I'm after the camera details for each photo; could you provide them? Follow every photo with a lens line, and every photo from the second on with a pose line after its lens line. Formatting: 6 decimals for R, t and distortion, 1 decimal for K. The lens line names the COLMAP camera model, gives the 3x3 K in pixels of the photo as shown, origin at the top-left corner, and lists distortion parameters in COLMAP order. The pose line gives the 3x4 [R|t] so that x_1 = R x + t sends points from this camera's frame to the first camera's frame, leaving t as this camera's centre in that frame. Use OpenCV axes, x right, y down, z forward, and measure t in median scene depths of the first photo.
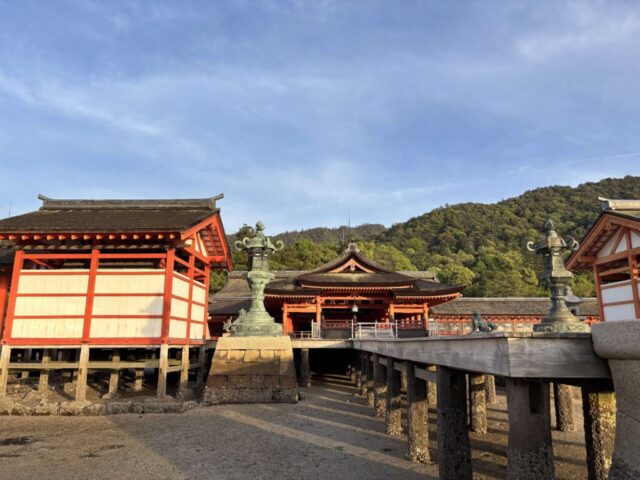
lens RADIAL K [[488.2, 0, 313.9], [0, 488.2, 240.4], [0, 0, 1]] dist [0.040765, -0.038475]
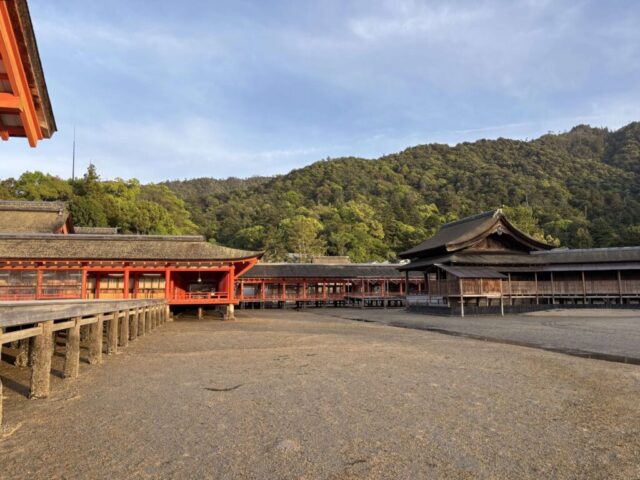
lens RADIAL K [[501.4, 0, 310.9], [0, 501.4, 245.7], [0, 0, 1]] dist [0.052612, -0.070520]
pose [[0.979479, 0.008992, 0.201345, 0.740371], [-0.029425, 0.994680, 0.098724, 0.070984], [-0.199386, -0.102622, 0.974533, 0.349265]]
